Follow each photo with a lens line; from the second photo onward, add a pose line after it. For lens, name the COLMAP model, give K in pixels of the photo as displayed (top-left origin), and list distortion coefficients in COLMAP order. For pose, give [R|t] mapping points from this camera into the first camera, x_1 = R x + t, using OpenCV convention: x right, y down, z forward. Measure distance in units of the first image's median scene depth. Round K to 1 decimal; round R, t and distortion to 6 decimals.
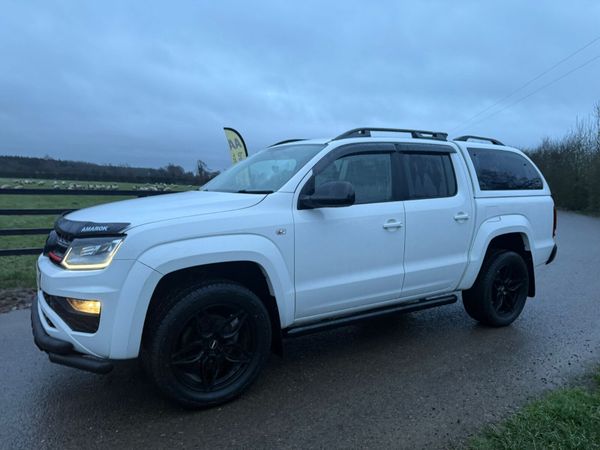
lens RADIAL K [[409.7, 0, 300.0], [0, 409.7, 225.0], [0, 0, 1]] dist [0.000426, -0.007493]
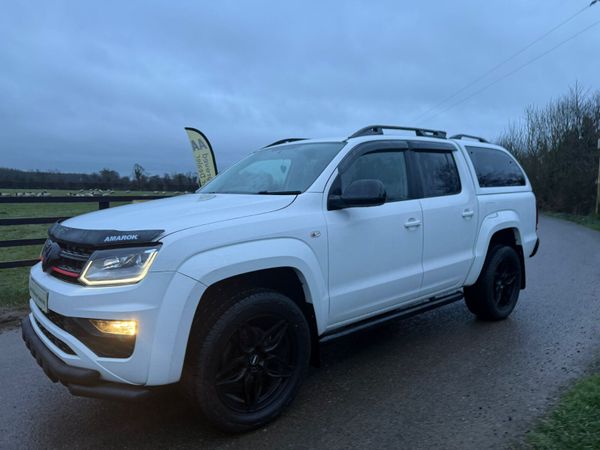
lens RADIAL K [[409.7, 0, 300.0], [0, 409.7, 225.0], [0, 0, 1]] dist [0.000426, -0.007493]
pose [[0.990709, -0.032070, 0.132164, -0.189503], [0.032938, 0.999448, -0.004388, -0.001537], [-0.131951, 0.008700, 0.991218, 0.066139]]
